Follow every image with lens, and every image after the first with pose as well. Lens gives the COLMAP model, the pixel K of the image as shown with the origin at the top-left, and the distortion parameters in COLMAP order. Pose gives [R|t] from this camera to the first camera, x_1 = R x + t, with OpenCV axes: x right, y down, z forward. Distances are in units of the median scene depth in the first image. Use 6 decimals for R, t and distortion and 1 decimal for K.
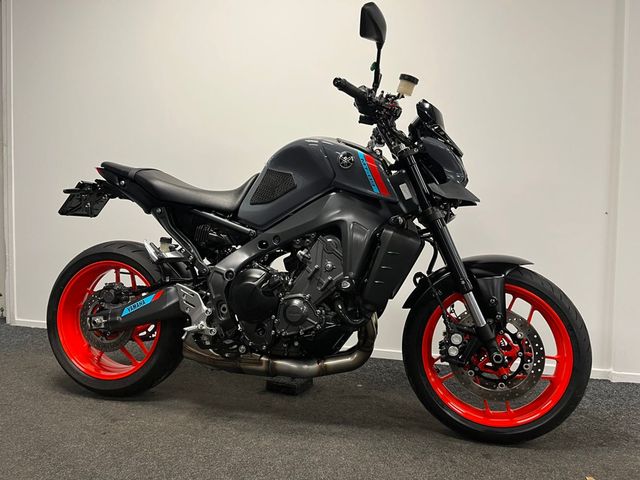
lens RADIAL K [[495.4, 0, 315.6], [0, 495.4, 237.1], [0, 0, 1]] dist [0.047631, -0.058363]
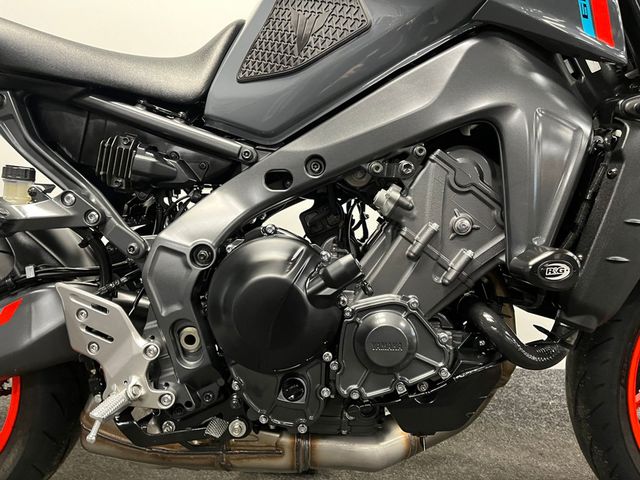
lens RADIAL K [[495.4, 0, 307.5], [0, 495.4, 241.5], [0, 0, 1]] dist [0.047631, -0.058363]
pose [[0.972750, -0.042384, 0.227949, -0.188923], [0.022419, 0.995737, 0.089474, 0.031908], [-0.230770, -0.081926, 0.969553, 0.618035]]
